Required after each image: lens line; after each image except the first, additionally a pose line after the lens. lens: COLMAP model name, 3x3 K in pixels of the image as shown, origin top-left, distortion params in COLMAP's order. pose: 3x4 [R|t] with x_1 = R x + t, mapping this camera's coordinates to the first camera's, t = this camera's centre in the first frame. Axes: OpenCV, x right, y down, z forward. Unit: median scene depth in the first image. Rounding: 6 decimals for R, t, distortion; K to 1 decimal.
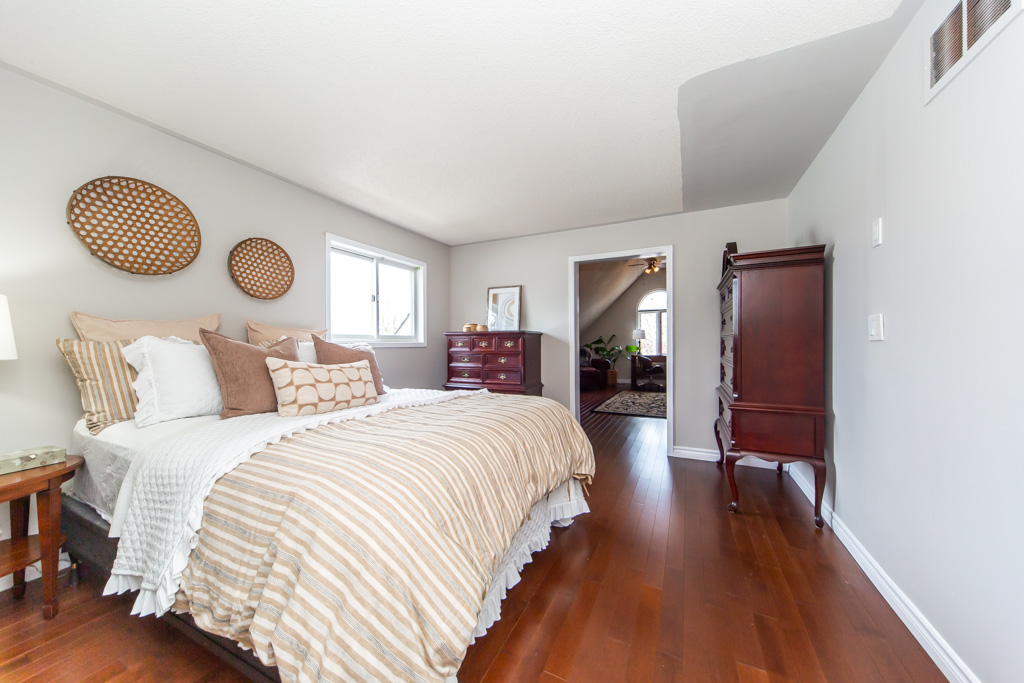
lens RADIAL K [[353.5, 0, 510.1], [0, 353.5, 343.3], [0, 0, 1]] dist [0.001258, 0.000124]
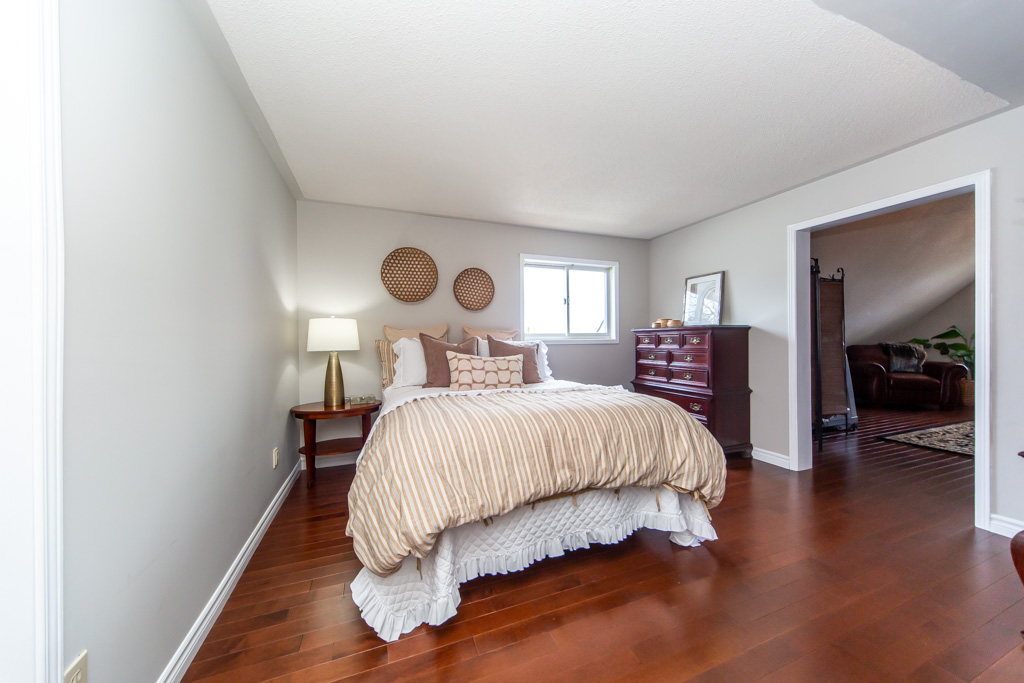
lens RADIAL K [[353.5, 0, 510.1], [0, 353.5, 343.3], [0, 0, 1]] dist [0.001258, 0.000124]
pose [[0.734349, -0.000437, -0.678772, 0.376659], [0.007986, 0.999936, 0.007997, -0.002316], [0.678725, -0.011293, 0.734305, 0.047519]]
